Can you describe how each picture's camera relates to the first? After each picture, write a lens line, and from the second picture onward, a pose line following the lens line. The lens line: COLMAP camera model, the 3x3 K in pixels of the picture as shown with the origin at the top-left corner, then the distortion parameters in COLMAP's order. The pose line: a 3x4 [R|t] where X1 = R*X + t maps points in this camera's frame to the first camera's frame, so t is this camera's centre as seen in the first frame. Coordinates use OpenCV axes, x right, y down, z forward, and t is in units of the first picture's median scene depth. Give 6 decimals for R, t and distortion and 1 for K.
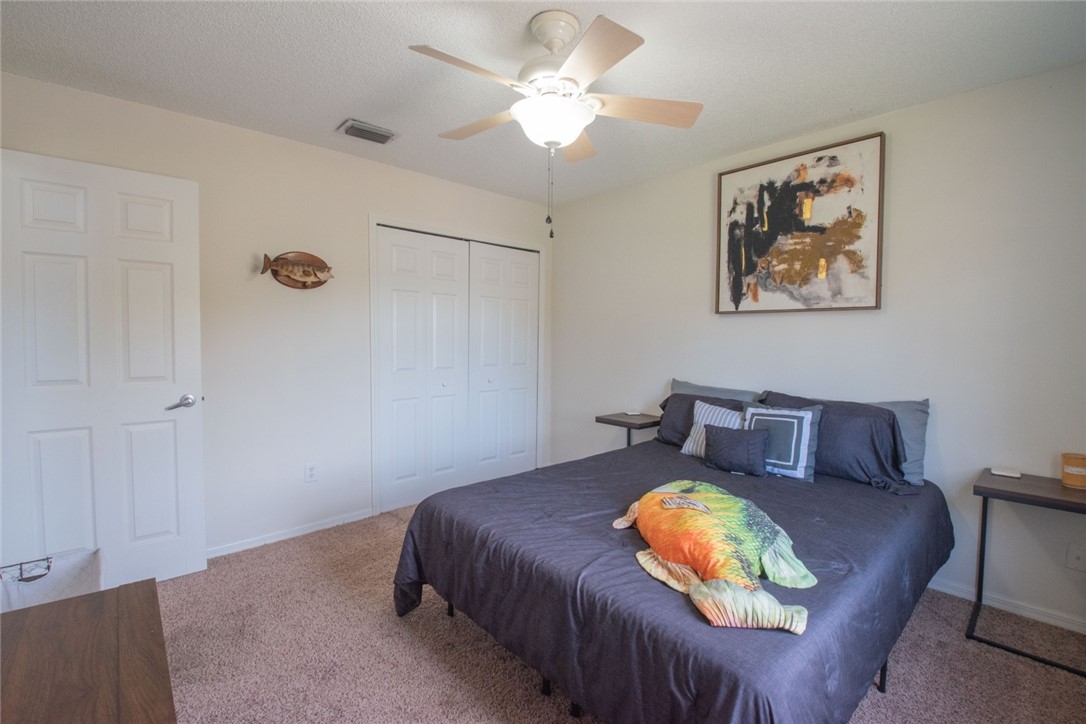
lens RADIAL K [[485.4, 0, 546.2], [0, 485.4, 356.2], [0, 0, 1]] dist [0.004362, -0.015409]
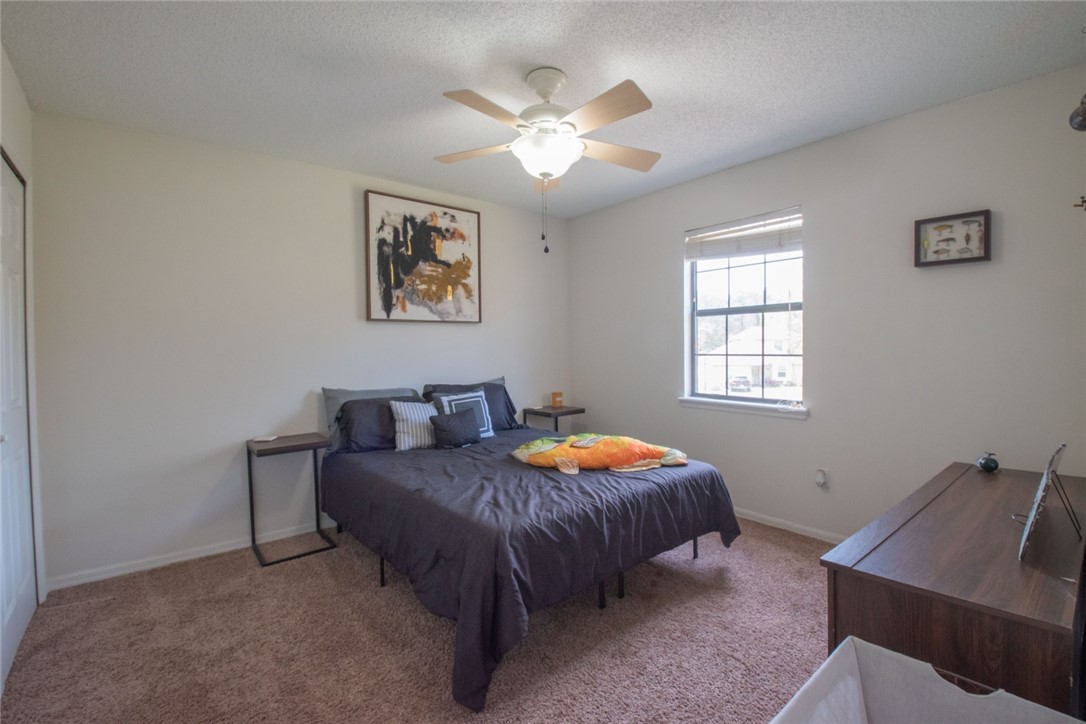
lens RADIAL K [[485.4, 0, 548.1], [0, 485.4, 362.4], [0, 0, 1]] dist [0.004362, -0.015409]
pose [[0.016259, -0.037844, 0.999151, -0.791137], [0.057804, 0.997648, 0.036847, -0.013895], [-0.998196, 0.057156, 0.018408, 0.662812]]
